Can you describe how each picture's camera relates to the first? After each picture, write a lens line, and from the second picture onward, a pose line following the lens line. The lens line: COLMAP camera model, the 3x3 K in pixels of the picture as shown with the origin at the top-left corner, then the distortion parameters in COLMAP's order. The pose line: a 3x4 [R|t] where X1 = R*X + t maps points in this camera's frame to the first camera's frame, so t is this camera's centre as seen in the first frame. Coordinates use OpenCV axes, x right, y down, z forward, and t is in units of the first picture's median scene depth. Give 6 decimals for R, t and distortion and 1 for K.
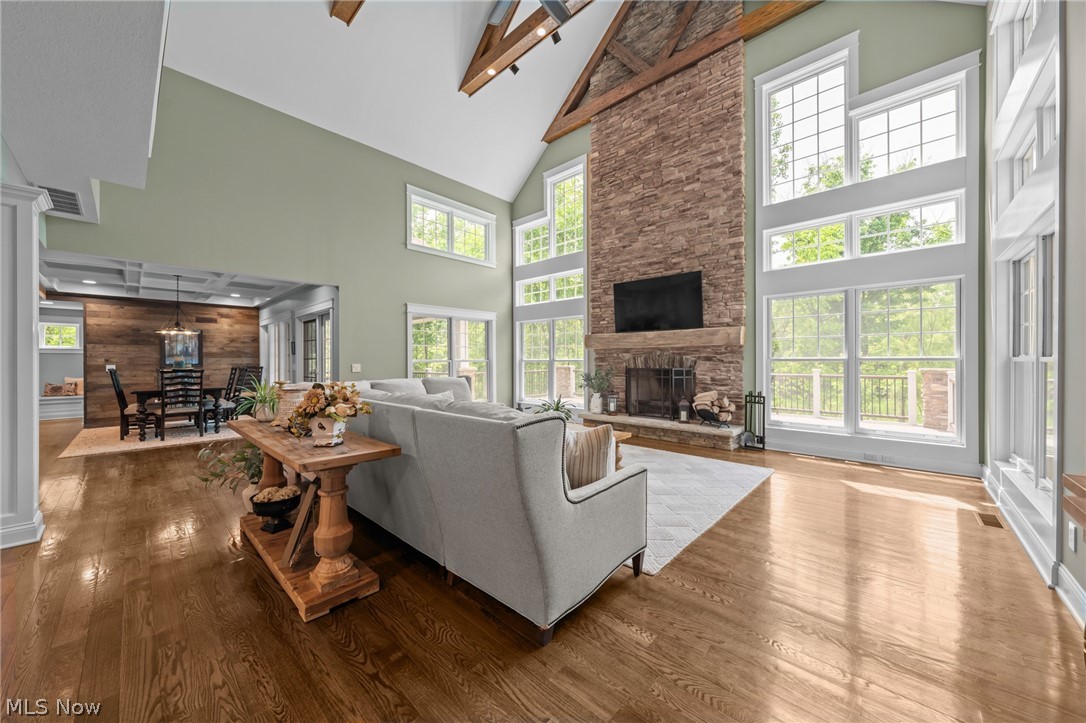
lens RADIAL K [[385.4, 0, 539.1], [0, 385.4, 353.7], [0, 0, 1]] dist [-0.003296, 0.000038]
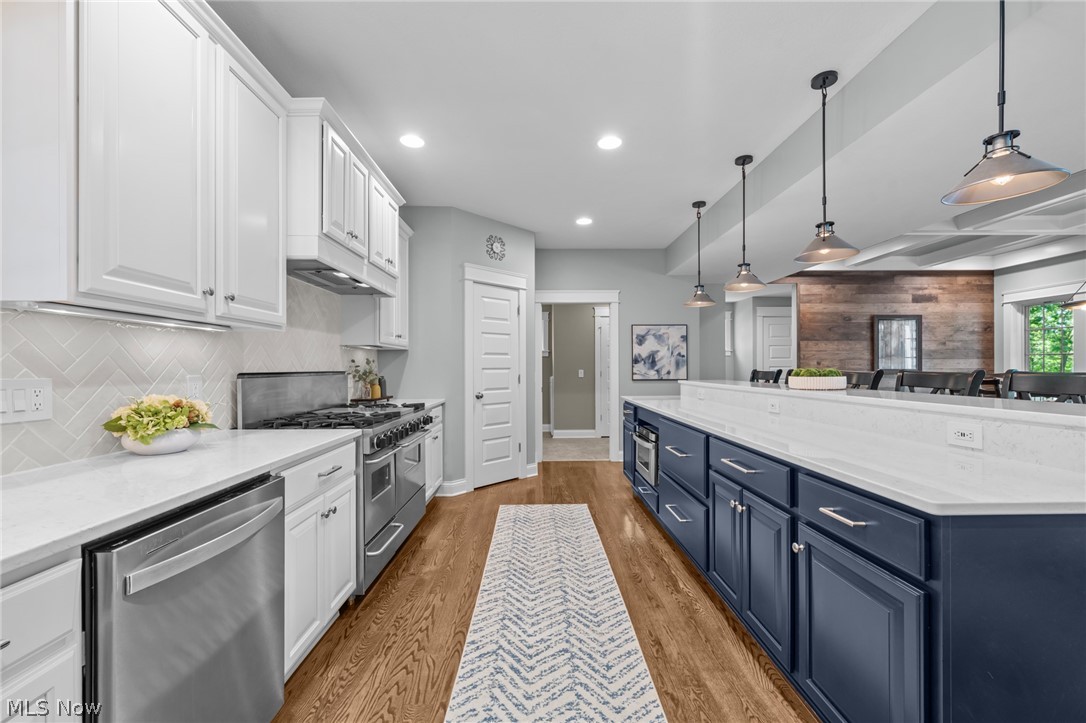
lens RADIAL K [[449.5, 0, 537.8], [0, 449.5, 365.7], [0, 0, 1]] dist [-0.003248, -0.001603]
pose [[0.699991, -0.003510, -0.714143, -1.089208], [0.016320, 0.999805, 0.011083, 0.003189], [0.713966, -0.019413, 0.699912, 0.085020]]
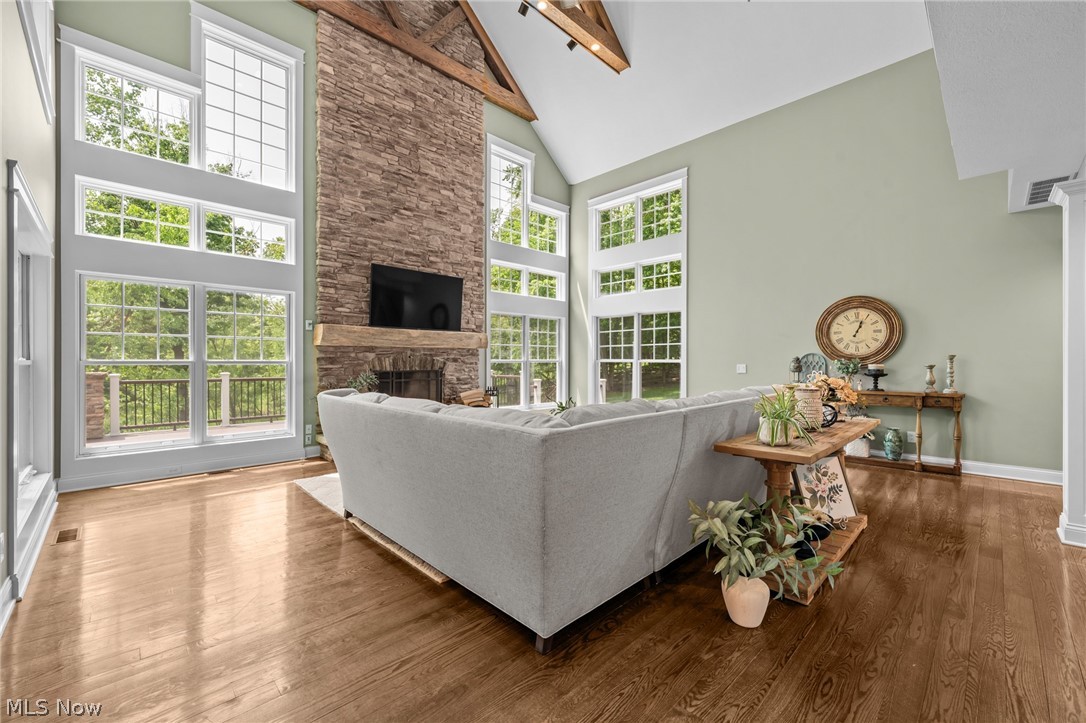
lens RADIAL K [[449.5, 0, 542.4], [0, 449.5, 355.2], [0, 0, 1]] dist [-0.003248, -0.001603]
pose [[0.029509, 0.014821, 0.999455, -0.708517], [-0.016541, 0.999760, -0.014338, 0.011912], [-0.999428, -0.016109, 0.029747, 0.627127]]
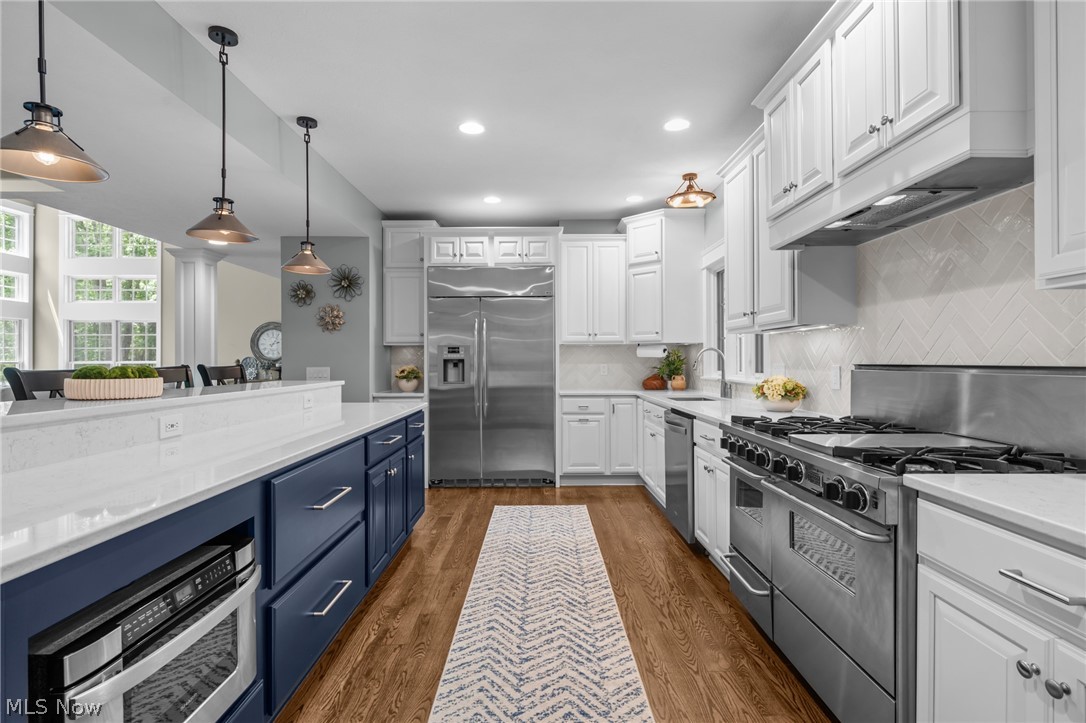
lens RADIAL K [[522.8, 0, 535.2], [0, 522.8, 365.6], [0, 0, 1]] dist [0.013728, 0.001070]
pose [[-0.692636, -0.002550, 0.721283, -1.604682], [-0.009274, 0.999943, -0.005370, 0.014124], [-0.721228, -0.010409, -0.692619, 0.601412]]
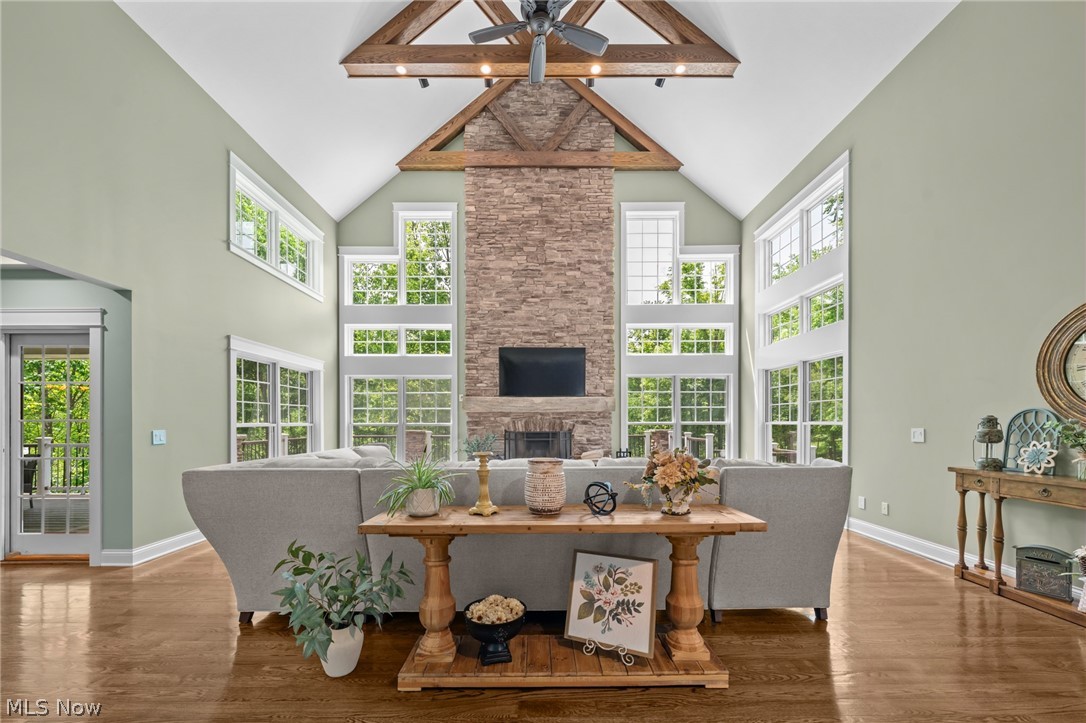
lens RADIAL K [[422.4, 0, 531.5], [0, 422.4, 416.3], [0, 0, 1]] dist [-0.007374, -0.000687]
pose [[0.726893, 0.011910, 0.686647, -0.495201], [-0.010925, 0.999924, -0.005778, 0.001912], [-0.686663, -0.003302, 0.726968, 0.149653]]
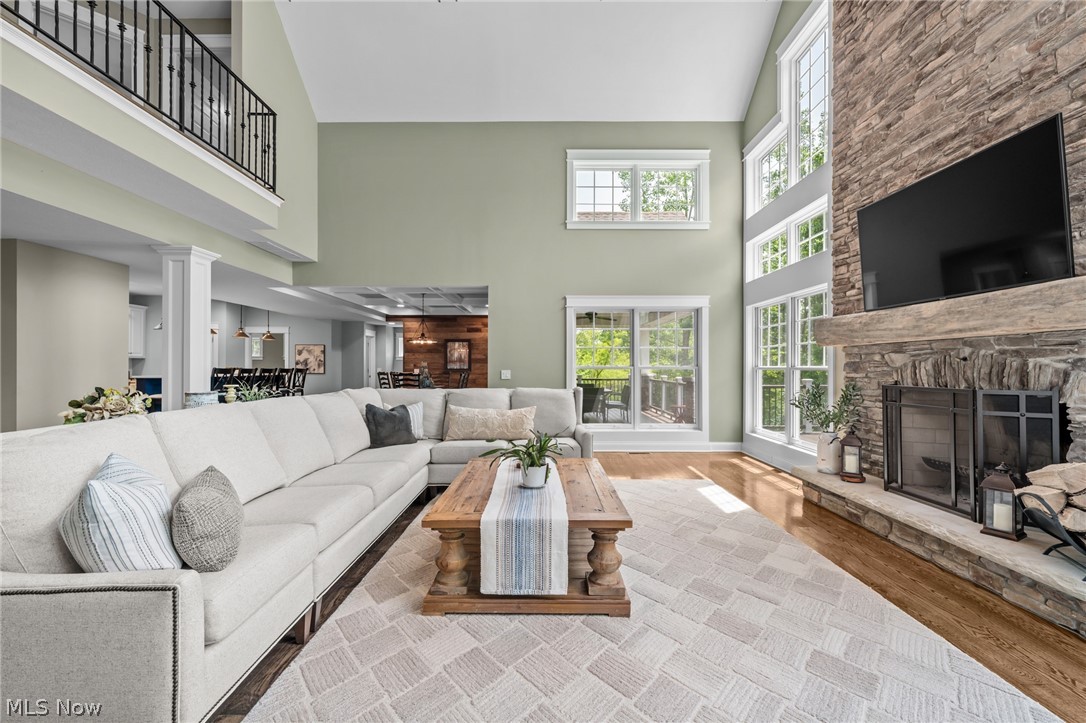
lens RADIAL K [[449.5, 0, 551.9], [0, 449.5, 362.8], [0, 0, 1]] dist [-0.003248, -0.001603]
pose [[0.700722, -0.001633, -0.713433, 0.327373], [0.010081, 0.999920, 0.007613, 0.001820], [0.713364, -0.012527, 0.700682, 0.328565]]
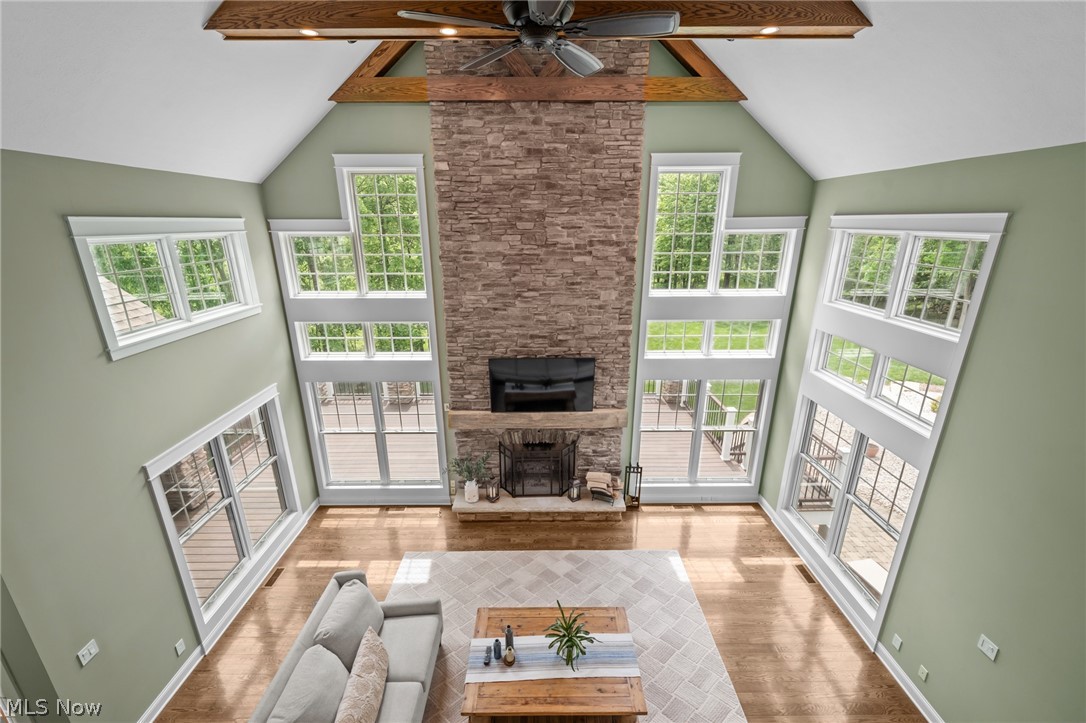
lens RADIAL K [[449.5, 0, 531.8], [0, 449.5, 352.2], [0, 0, 1]] dist [-0.003248, -0.001603]
pose [[0.725969, -0.207807, 0.655580, -0.357915], [-0.002501, 0.952452, 0.304679, -0.484401], [-0.687723, -0.222827, 0.690931, 0.291493]]
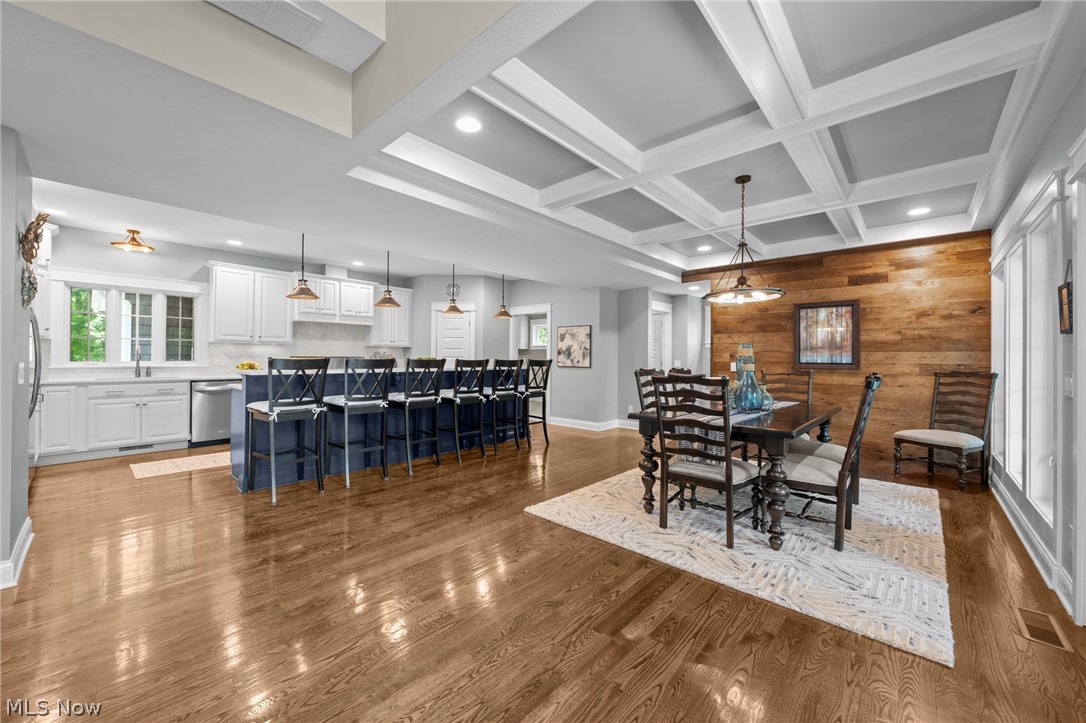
lens RADIAL K [[421.3, 0, 539.1], [0, 421.3, 357.8], [0, 0, 1]] dist [-0.004939, 0.000117]
pose [[0.018532, 0.003157, -0.999823, -0.431442], [0.011678, 0.999926, 0.003373, 0.015533], [0.999760, -0.011738, 0.018494, 0.760361]]
